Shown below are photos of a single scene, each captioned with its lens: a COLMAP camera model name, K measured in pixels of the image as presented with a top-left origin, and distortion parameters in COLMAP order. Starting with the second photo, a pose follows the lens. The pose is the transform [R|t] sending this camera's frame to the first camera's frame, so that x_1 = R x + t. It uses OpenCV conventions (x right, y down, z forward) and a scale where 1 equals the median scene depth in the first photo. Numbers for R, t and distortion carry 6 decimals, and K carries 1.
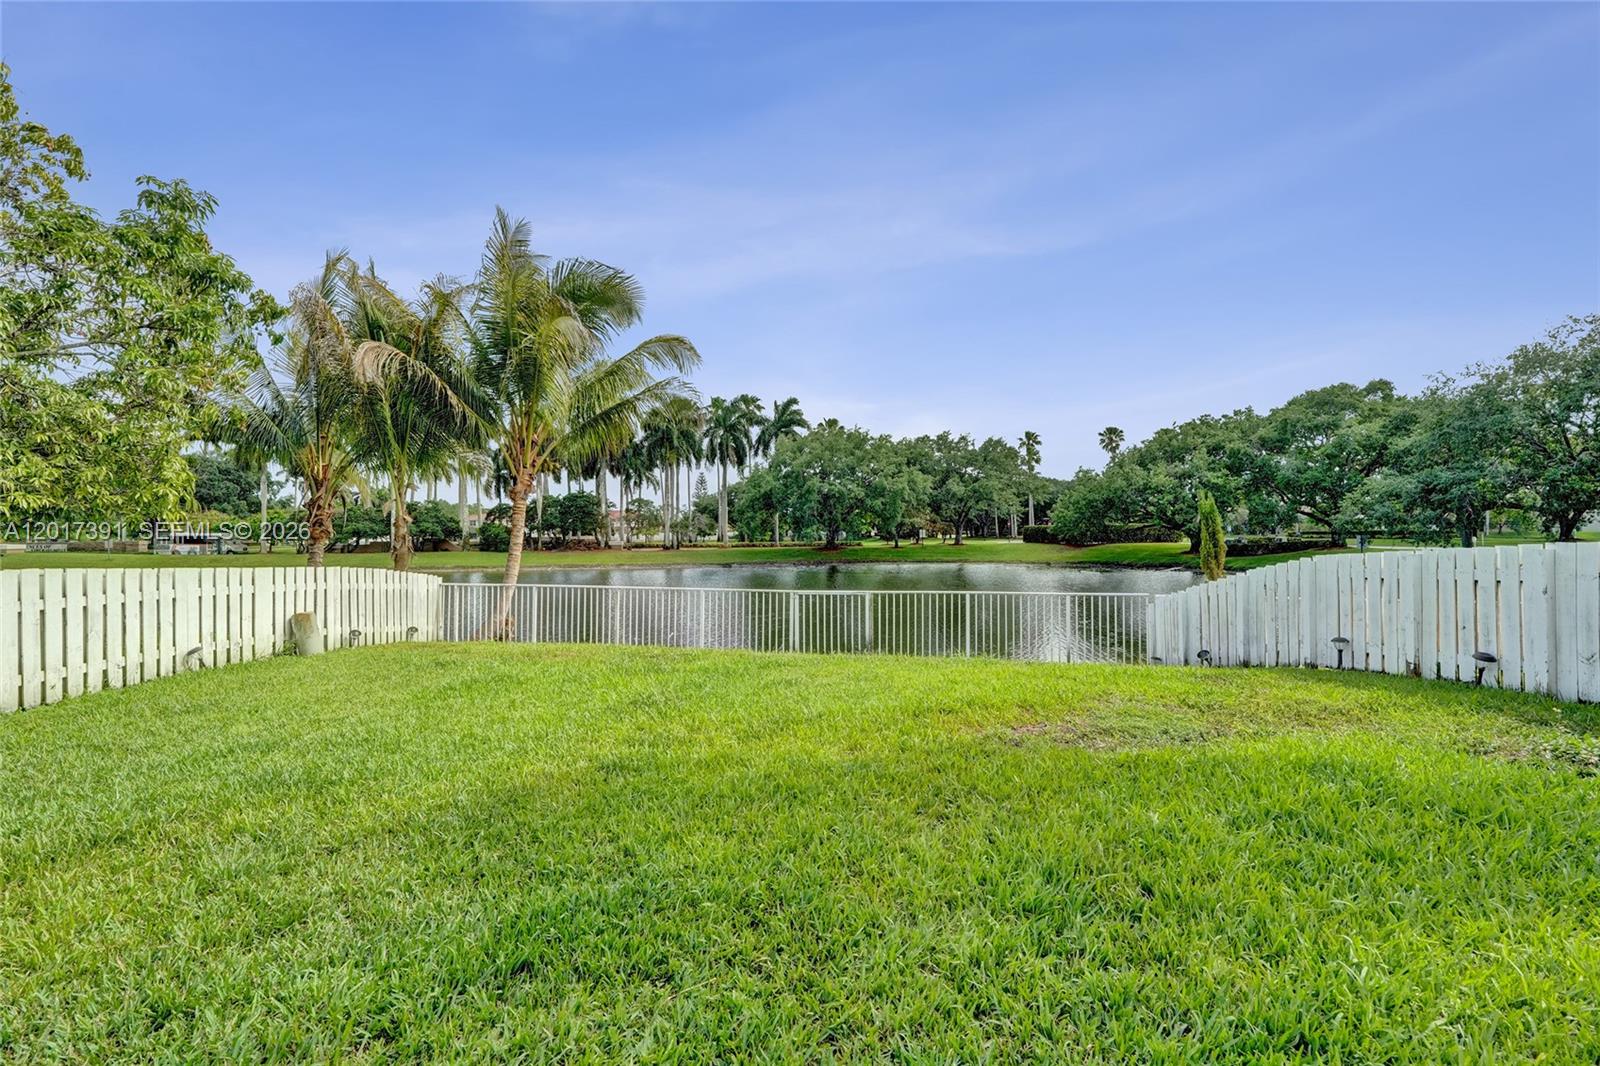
lens RADIAL K [[752.5, 0, 793.6], [0, 752.5, 522.6], [0, 0, 1]] dist [-0.000756, 0.000146]
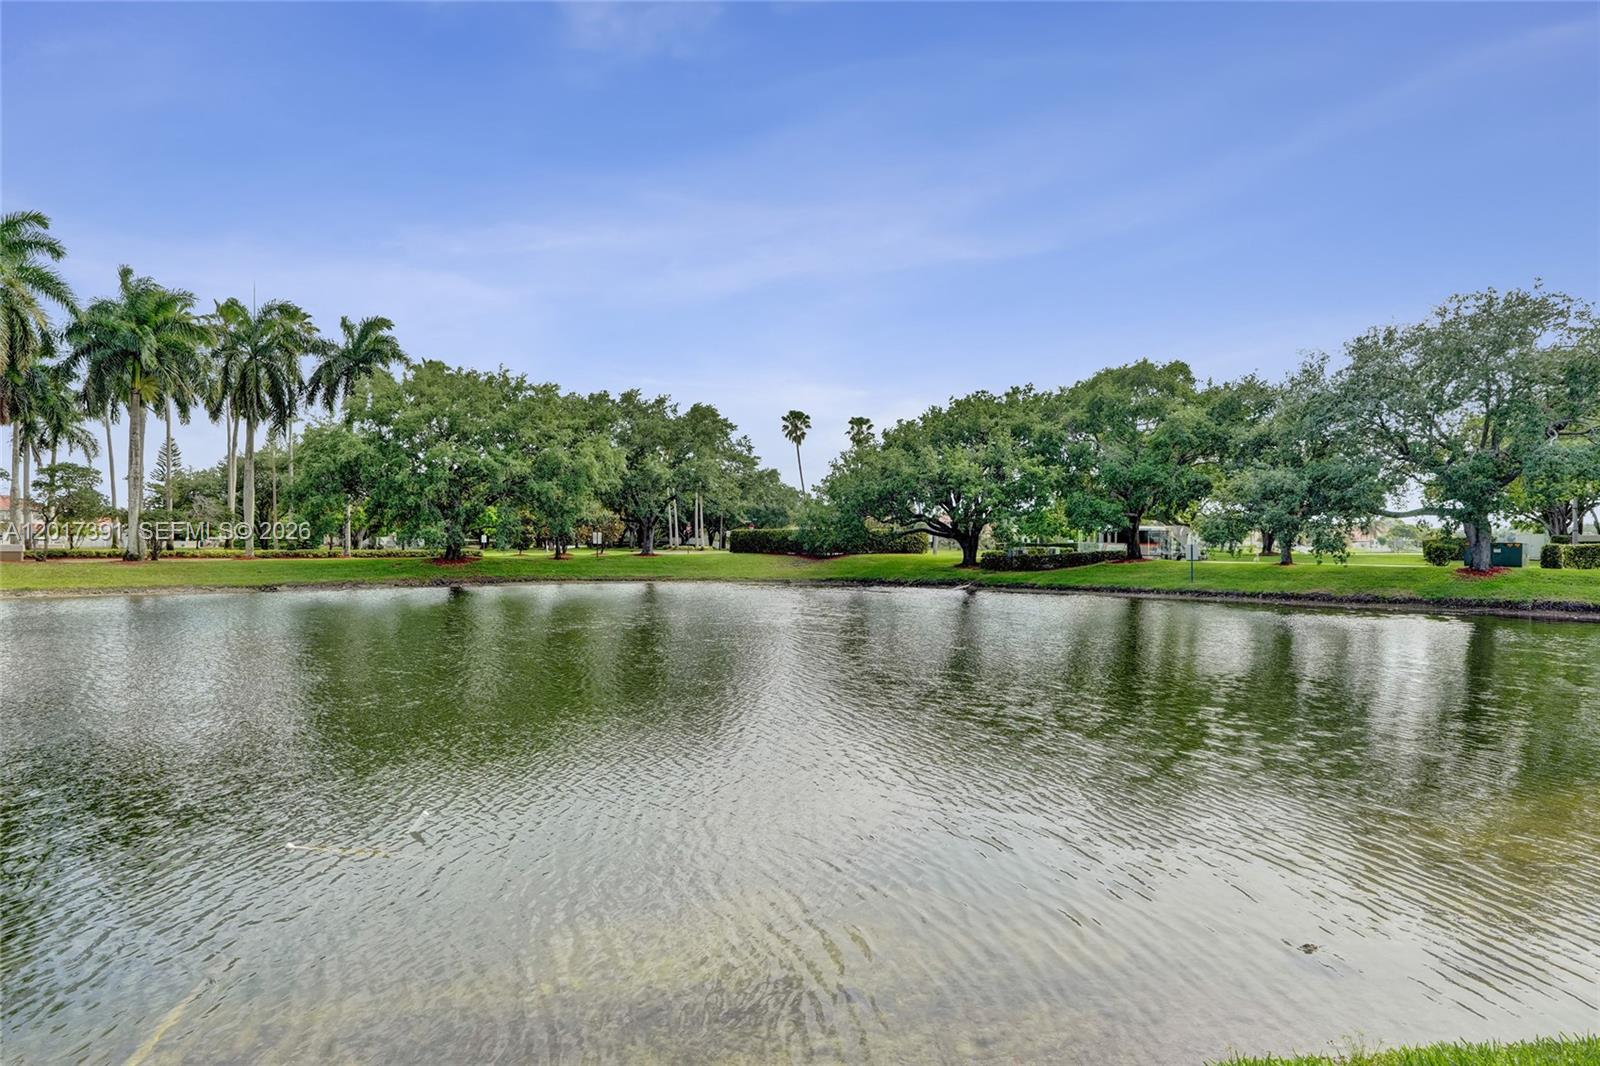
lens RADIAL K [[946.6, 0, 800.0], [0, 946.6, 533.0], [0, 0, 1]] dist [0.021155, -0.000772]
pose [[0.885301, 0.016673, 0.464719, -0.066739], [-0.017116, 0.999848, -0.003266, 0.010421], [-0.464703, -0.005063, 0.885452, 0.180501]]
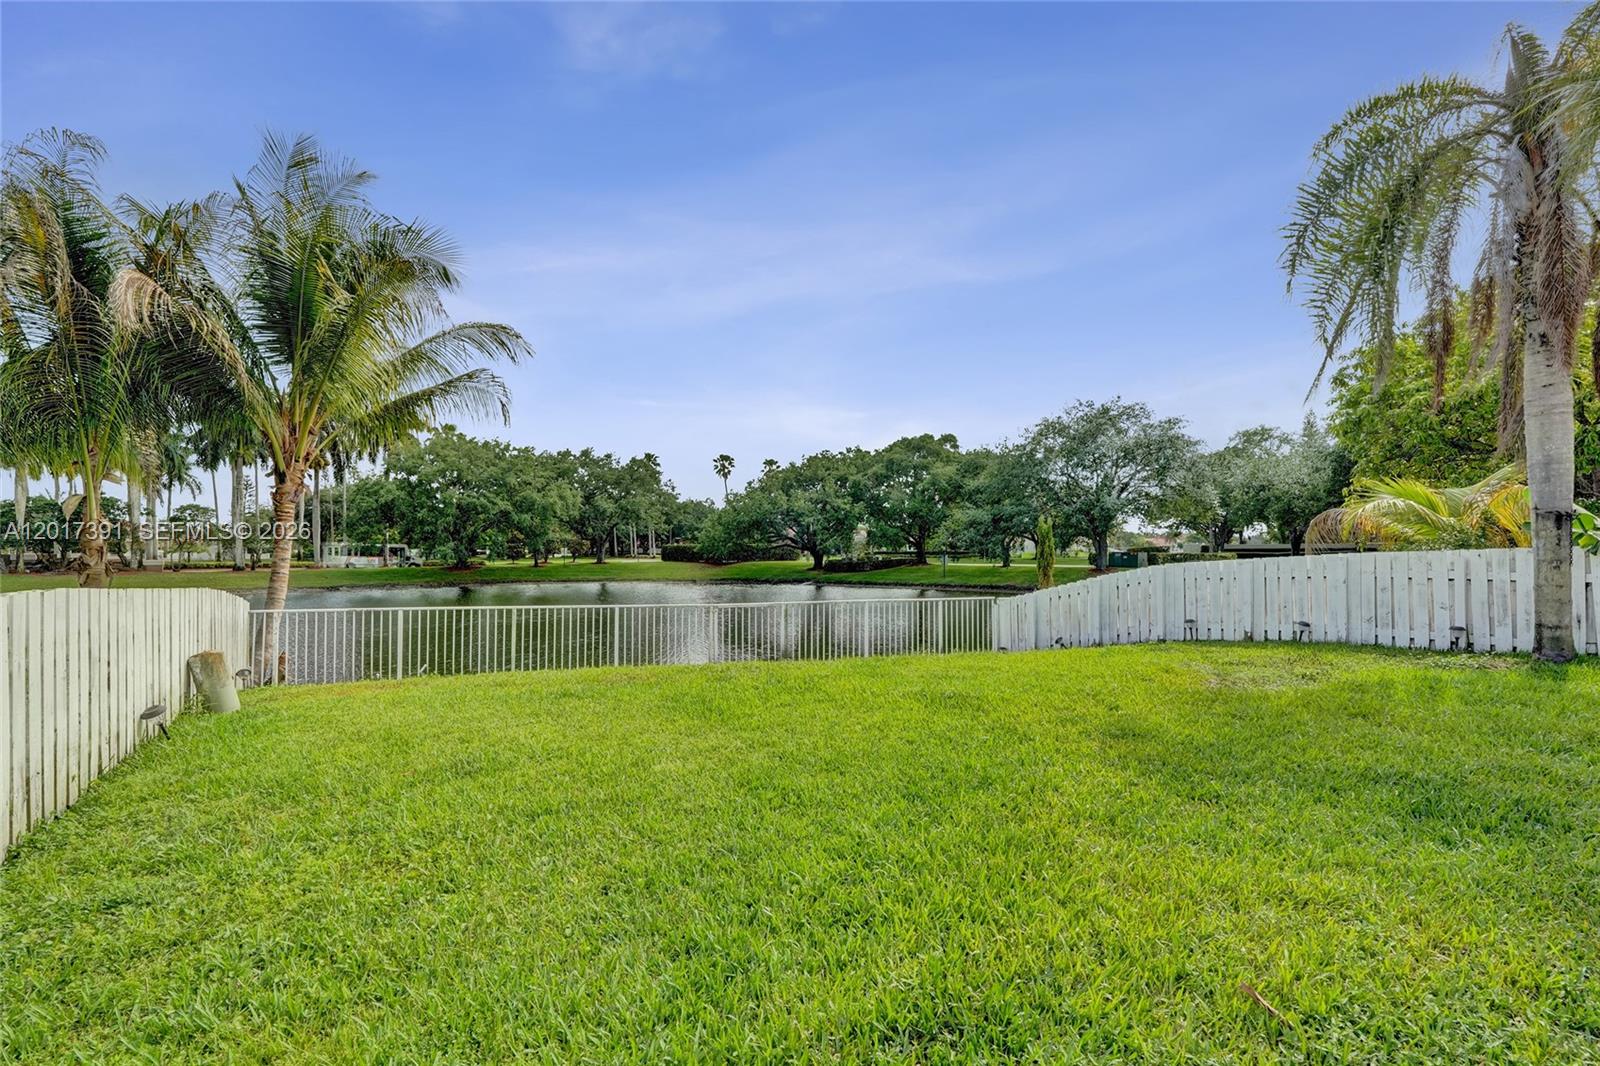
lens RADIAL K [[759.1, 0, 800.0], [0, 759.1, 533.0], [0, 0, 1]] dist [-0.001035, 0.000932]
pose [[0.857268, 0.016502, 0.514606, -0.075558], [-0.010558, 0.999840, -0.014473, 0.001581], [-0.514763, 0.006974, 0.857304, 0.013629]]
